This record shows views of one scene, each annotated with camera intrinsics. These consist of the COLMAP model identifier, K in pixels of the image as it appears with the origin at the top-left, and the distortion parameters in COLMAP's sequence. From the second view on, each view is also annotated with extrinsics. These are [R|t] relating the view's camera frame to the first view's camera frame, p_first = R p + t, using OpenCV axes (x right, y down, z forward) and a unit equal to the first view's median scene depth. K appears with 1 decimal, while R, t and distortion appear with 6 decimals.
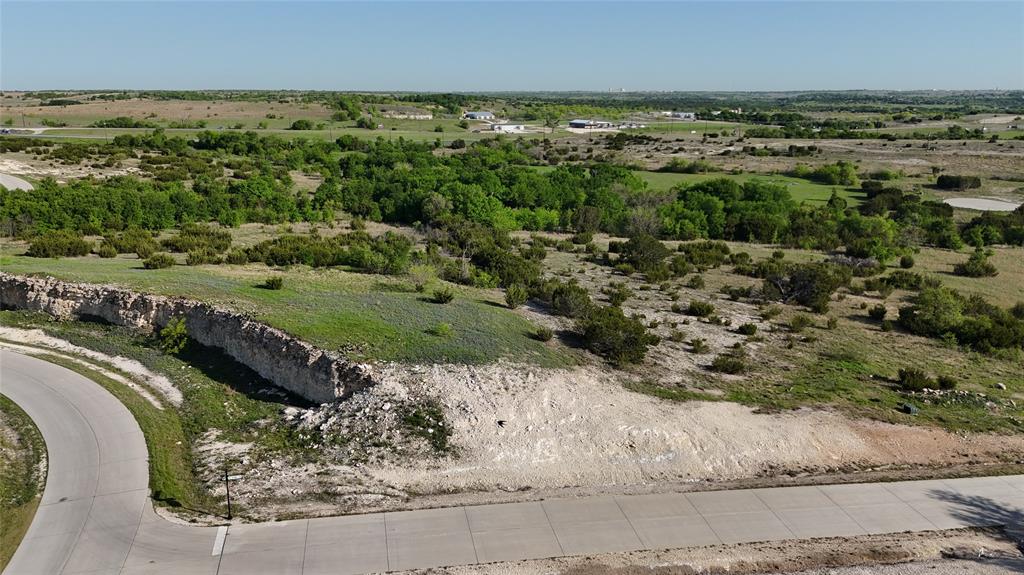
lens RADIAL K [[751.9, 0, 512.0], [0, 751.9, 287.5], [0, 0, 1]] dist [0.094474, -0.099745]
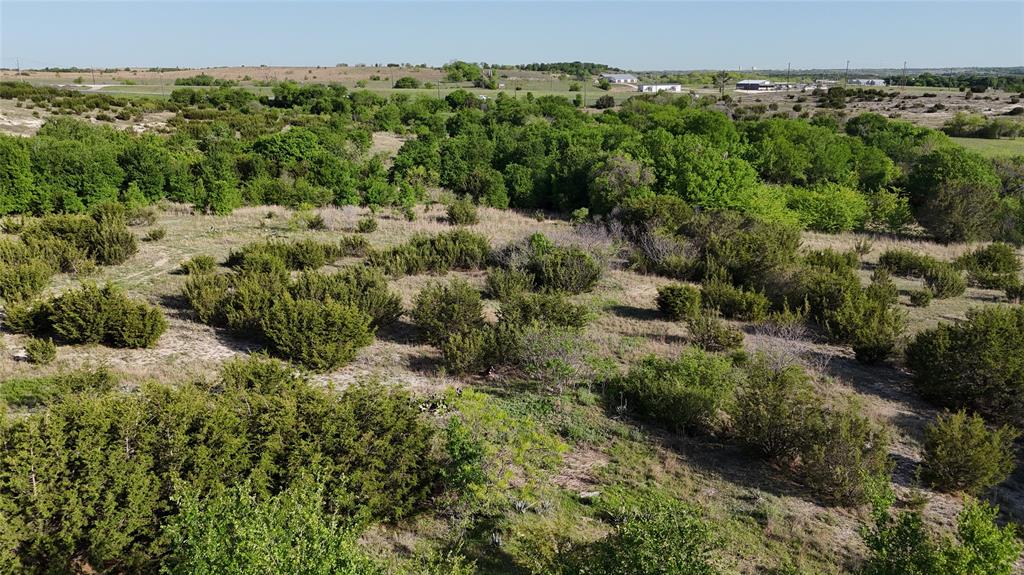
lens RADIAL K [[751.9, 0, 512.0], [0, 751.9, 287.5], [0, 0, 1]] dist [0.094474, -0.099745]
pose [[0.988725, 0.035778, -0.145406, -0.070080], [-0.032764, 0.999197, 0.023075, -0.033385], [0.146115, -0.018051, 0.989103, 0.366412]]
